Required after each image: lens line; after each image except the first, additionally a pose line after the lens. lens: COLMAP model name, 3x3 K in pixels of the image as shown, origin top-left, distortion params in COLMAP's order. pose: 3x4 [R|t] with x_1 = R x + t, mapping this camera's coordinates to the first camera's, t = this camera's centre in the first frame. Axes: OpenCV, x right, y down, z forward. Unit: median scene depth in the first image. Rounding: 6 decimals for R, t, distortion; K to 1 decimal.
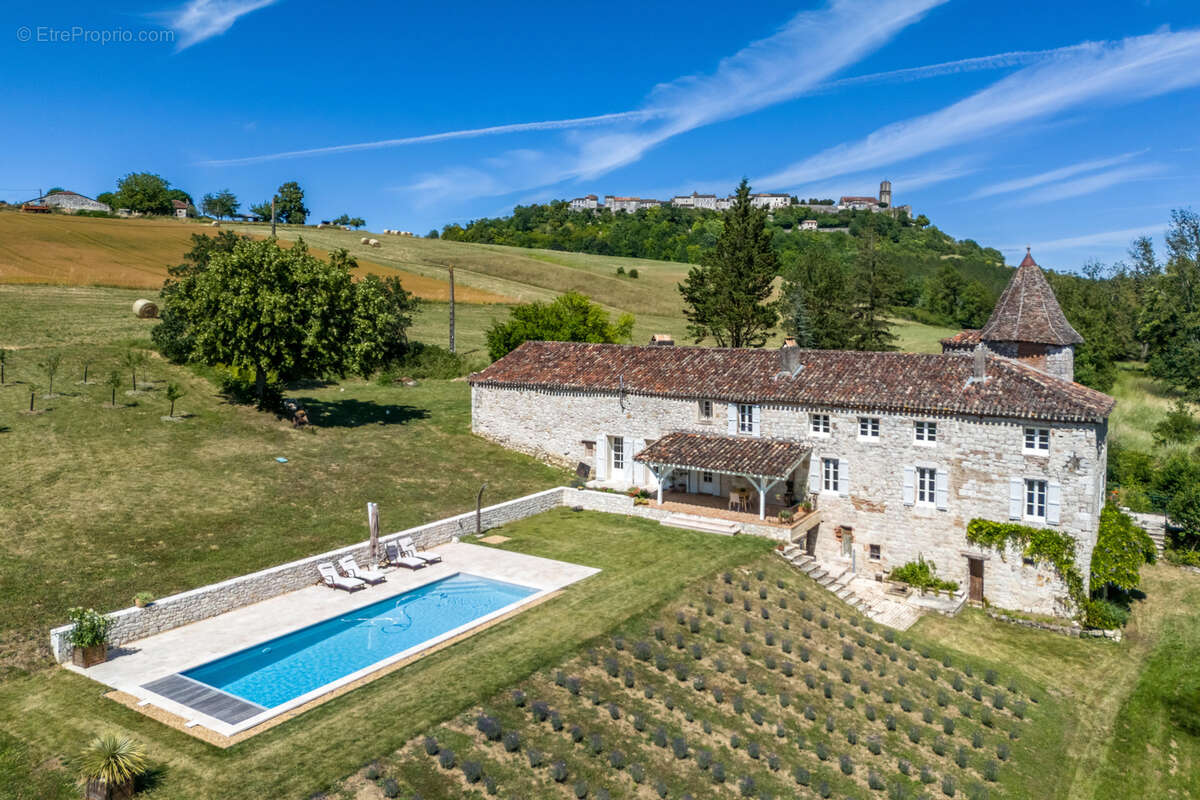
lens RADIAL K [[886.7, 0, 596.5], [0, 886.7, 352.8], [0, 0, 1]] dist [0.072998, -0.053975]
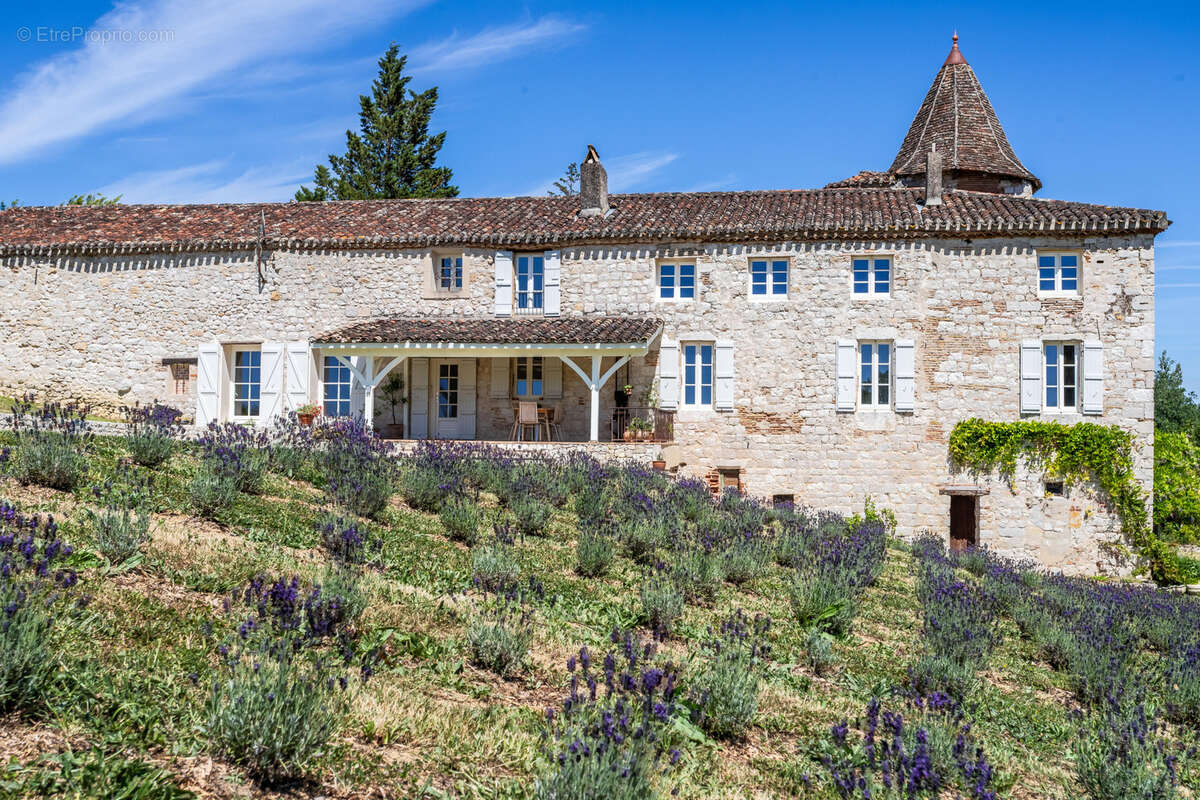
lens RADIAL K [[1343.8, 0, 591.3], [0, 1343.8, 404.6], [0, 0, 1]] dist [0.015884, 0.000000]
pose [[0.914101, 0.032734, 0.404164, -0.116964], [0.010414, 0.994512, -0.104100, 0.242684], [-0.405353, 0.099367, 0.908744, 0.317067]]
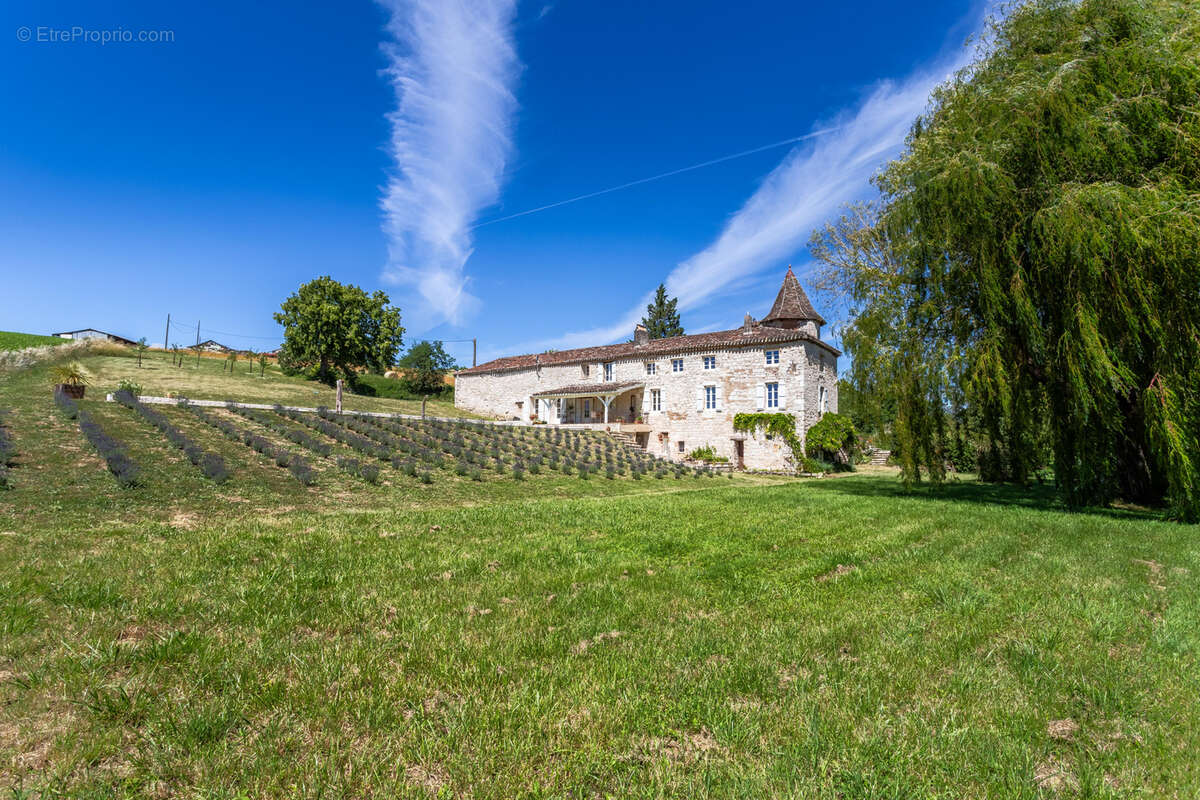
lens RADIAL K [[583.7, 0, 595.3], [0, 583.7, 392.0], [0, 0, 1]] dist [-0.009192, 0.002983]
pose [[0.997613, 0.008163, -0.068570, 0.233004], [-0.018759, 0.987683, -0.155340, 0.288031], [0.066458, 0.156256, 0.985478, 0.002897]]
